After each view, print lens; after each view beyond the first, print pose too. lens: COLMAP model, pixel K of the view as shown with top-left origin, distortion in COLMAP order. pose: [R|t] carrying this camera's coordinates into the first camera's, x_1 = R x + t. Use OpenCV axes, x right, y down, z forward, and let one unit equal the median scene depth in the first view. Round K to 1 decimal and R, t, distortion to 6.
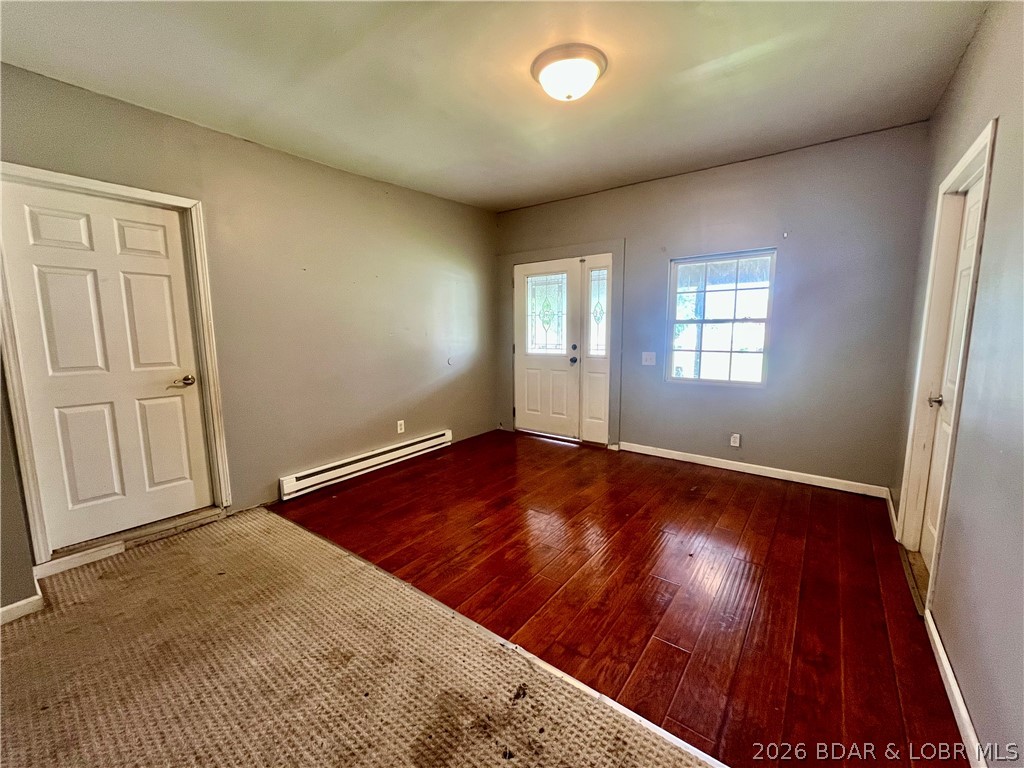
lens RADIAL K [[412.2, 0, 512.7], [0, 412.2, 382.9], [0, 0, 1]] dist [-0.003496, 0.000058]
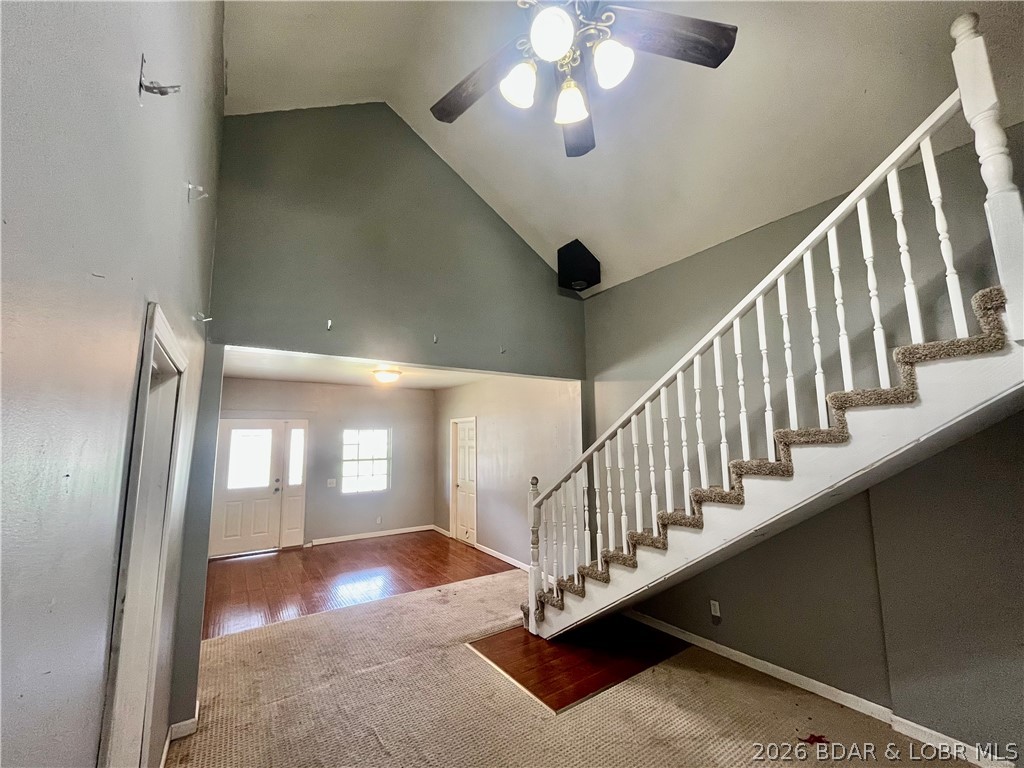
lens RADIAL K [[412.2, 0, 513.8], [0, 412.2, 386.5], [0, 0, 1]] dist [-0.003496, 0.000058]
pose [[0.312503, 0.125721, 0.941560, -1.728314], [0.131951, 0.975848, -0.174094, -0.084455], [-0.940708, 0.178645, 0.288367, -0.420662]]
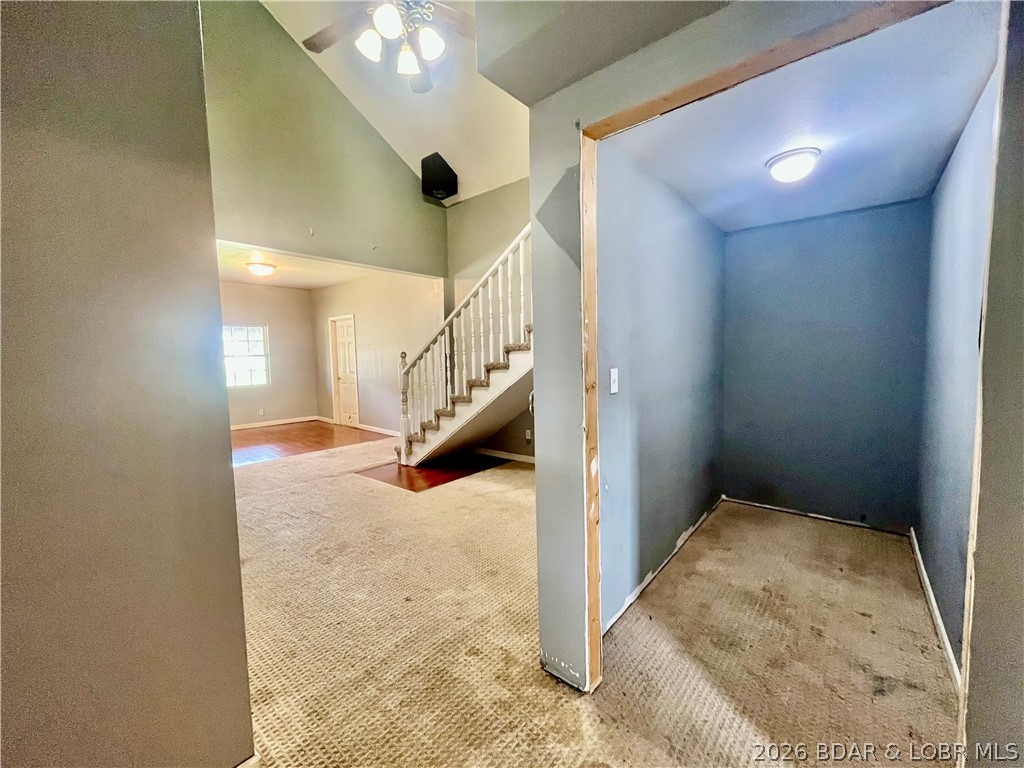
lens RADIAL K [[412.2, 0, 509.7], [0, 412.2, 383.8], [0, 0, 1]] dist [-0.003496, 0.000058]
pose [[0.055344, -0.062249, 0.996525, -2.137131], [0.147045, 0.987680, 0.053530, 0.102888], [-0.987580, 0.143571, 0.063816, -0.588756]]
